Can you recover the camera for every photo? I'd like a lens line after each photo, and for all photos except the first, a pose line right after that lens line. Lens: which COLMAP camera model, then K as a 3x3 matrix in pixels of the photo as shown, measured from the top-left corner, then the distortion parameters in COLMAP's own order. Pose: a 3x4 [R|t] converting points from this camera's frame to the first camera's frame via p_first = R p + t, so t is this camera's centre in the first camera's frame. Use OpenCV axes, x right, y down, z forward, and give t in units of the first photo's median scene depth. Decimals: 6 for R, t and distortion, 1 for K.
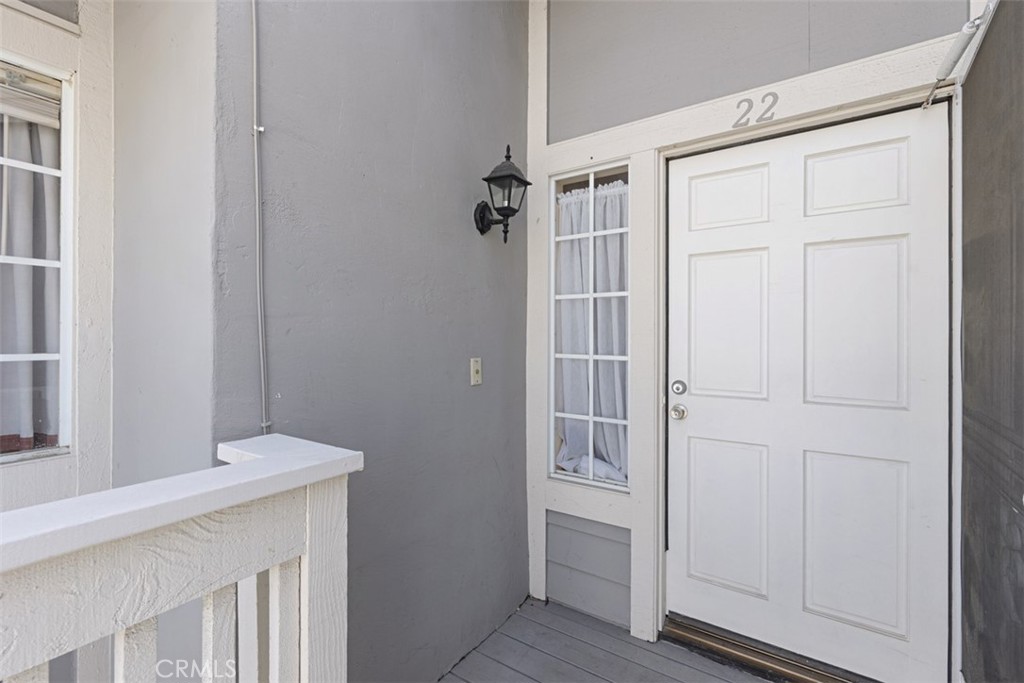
lens RADIAL K [[445.0, 0, 507.7], [0, 445.0, 341.0], [0, 0, 1]] dist [0.002143, 0.000611]
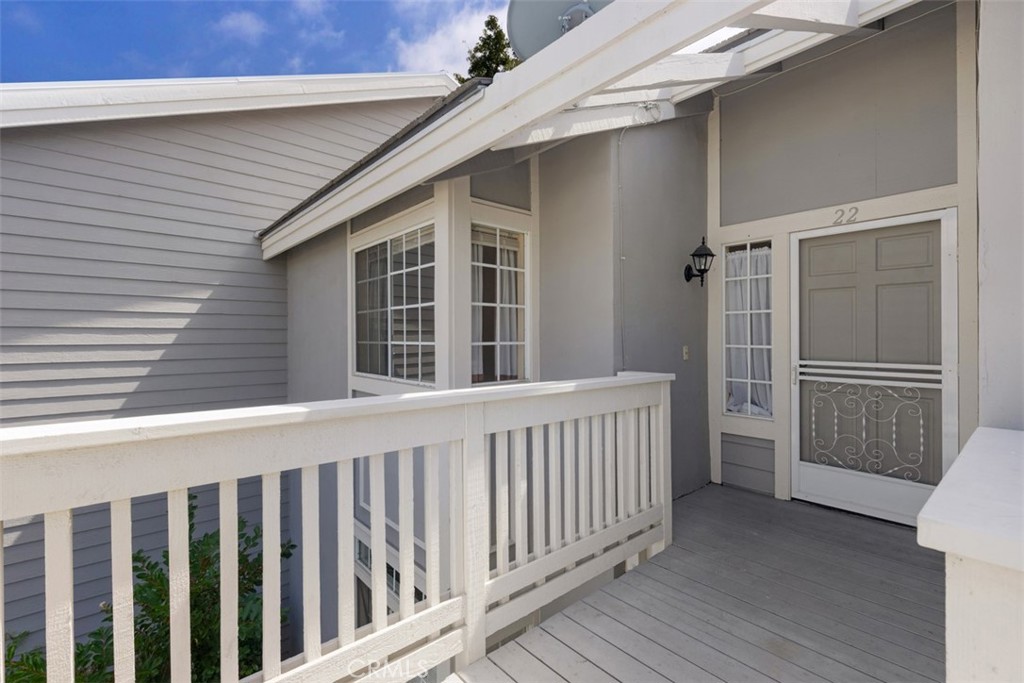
lens RADIAL K [[445.0, 0, 520.1], [0, 445.0, 336.6], [0, 0, 1]] dist [0.002143, 0.000611]
pose [[0.971462, -0.002859, -0.237179, -0.282869], [0.000047, 0.999930, -0.011864, 0.017663], [0.237196, 0.011515, 0.971393, -0.959254]]
